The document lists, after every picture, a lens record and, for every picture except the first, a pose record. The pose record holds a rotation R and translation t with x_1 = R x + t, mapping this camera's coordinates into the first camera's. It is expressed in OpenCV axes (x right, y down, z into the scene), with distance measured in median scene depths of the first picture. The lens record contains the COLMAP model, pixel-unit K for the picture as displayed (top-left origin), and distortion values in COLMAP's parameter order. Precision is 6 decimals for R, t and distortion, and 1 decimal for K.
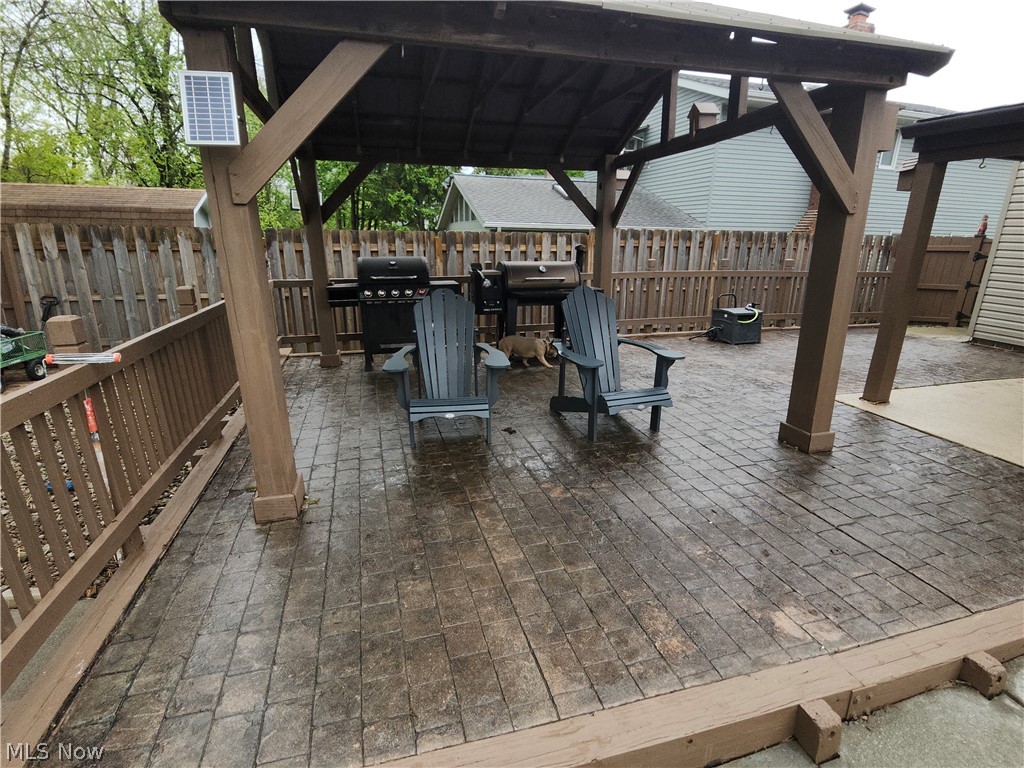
lens RADIAL K [[508.4, 0, 516.2], [0, 508.4, 395.7], [0, 0, 1]] dist [-0.001195, -0.007774]
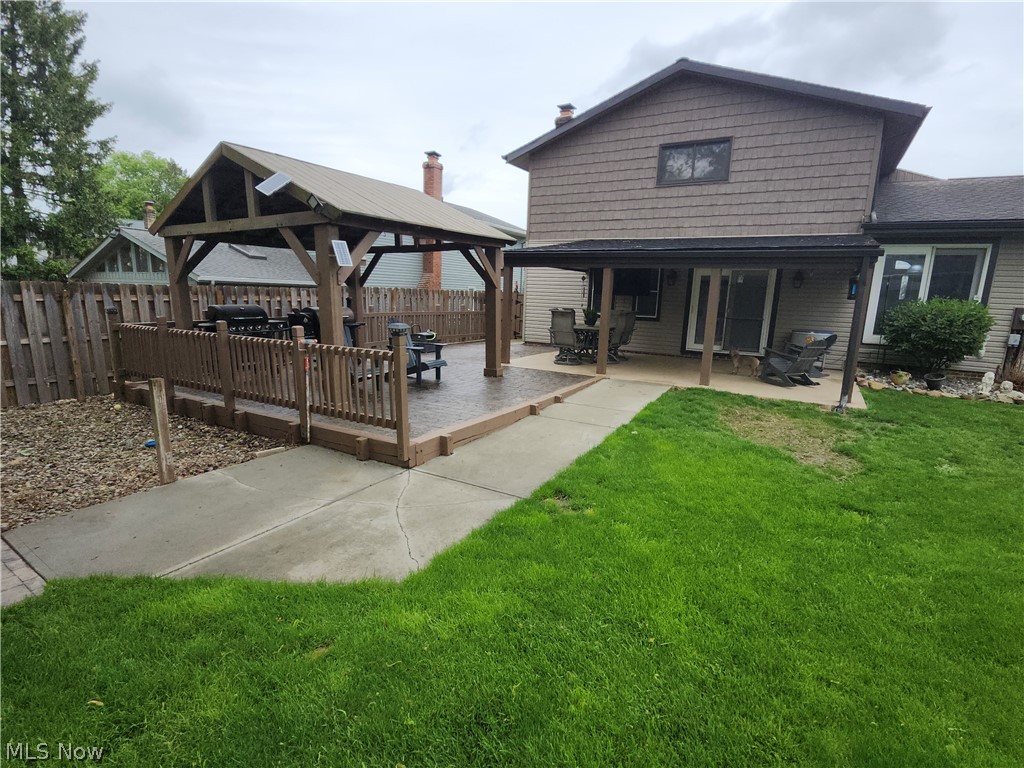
lens RADIAL K [[508.4, 0, 516.2], [0, 508.4, 395.7], [0, 0, 1]] dist [-0.001195, -0.007774]
pose [[0.730596, -0.127490, 0.670802, -0.594478], [0.187124, 0.982187, -0.017134, 0.145709], [-0.656668, 0.138041, 0.741439, -0.526077]]
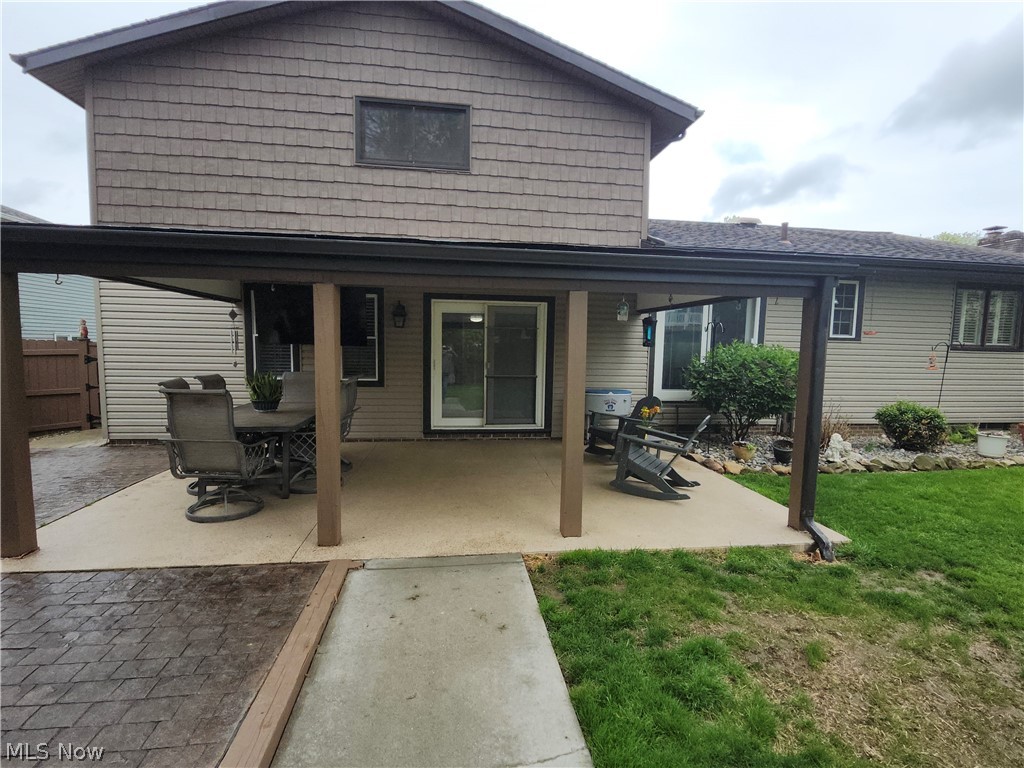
lens RADIAL K [[508.4, 0, 516.2], [0, 508.4, 395.7], [0, 0, 1]] dist [-0.001195, -0.007774]
pose [[0.149171, -0.110822, 0.982582, 0.055701], [0.285106, 0.956318, 0.064576, -0.038002], [-0.946817, 0.270507, 0.174251, 0.044916]]
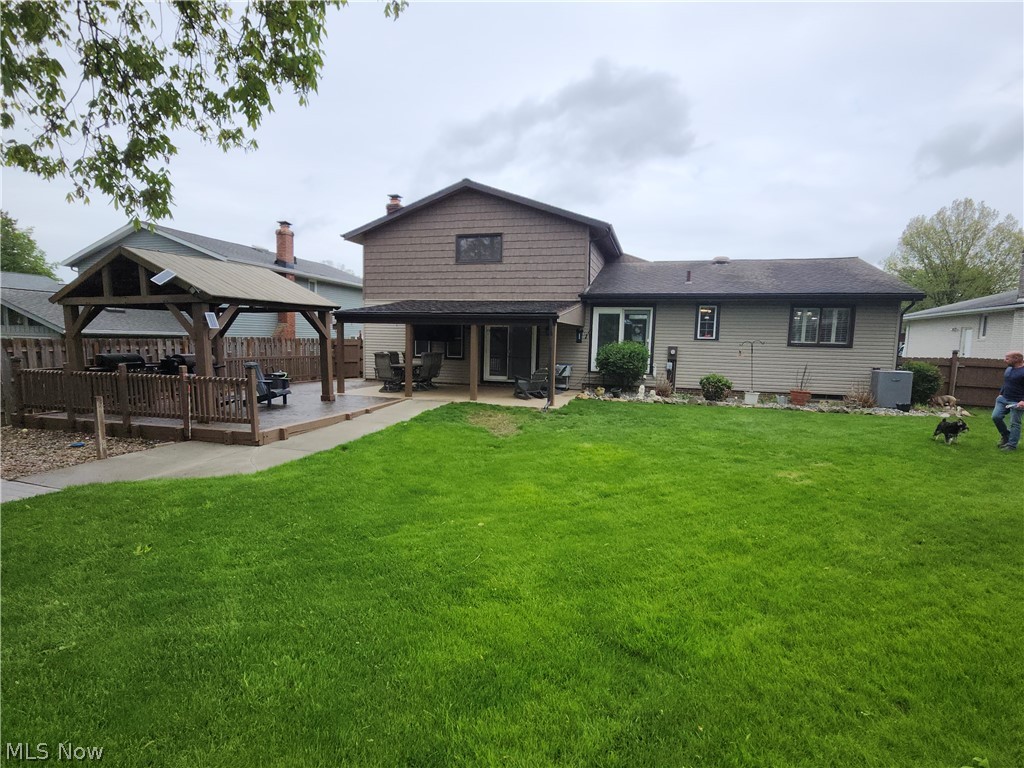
lens RADIAL K [[508.4, 0, 516.2], [0, 508.4, 395.7], [0, 0, 1]] dist [-0.001195, -0.007774]
pose [[0.542359, -0.095863, 0.834660, -0.935482], [0.241617, 0.969296, -0.045675, 0.304514], [-0.804654, 0.226440, 0.548869, -1.121981]]
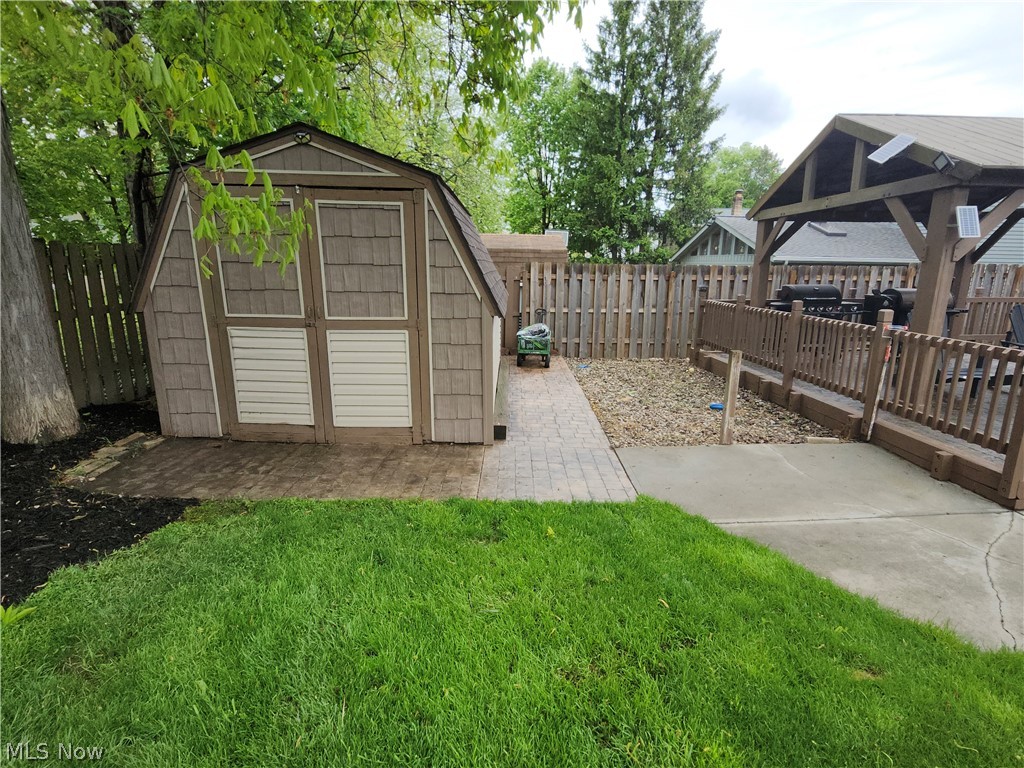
lens RADIAL K [[508.4, 0, 516.2], [0, 508.4, 395.7], [0, 0, 1]] dist [-0.001195, -0.007774]
pose [[0.972048, 0.051640, -0.229032, -0.629910], [-0.063501, 0.996979, -0.044717, 0.142921], [0.226031, 0.058010, 0.972391, -0.515885]]
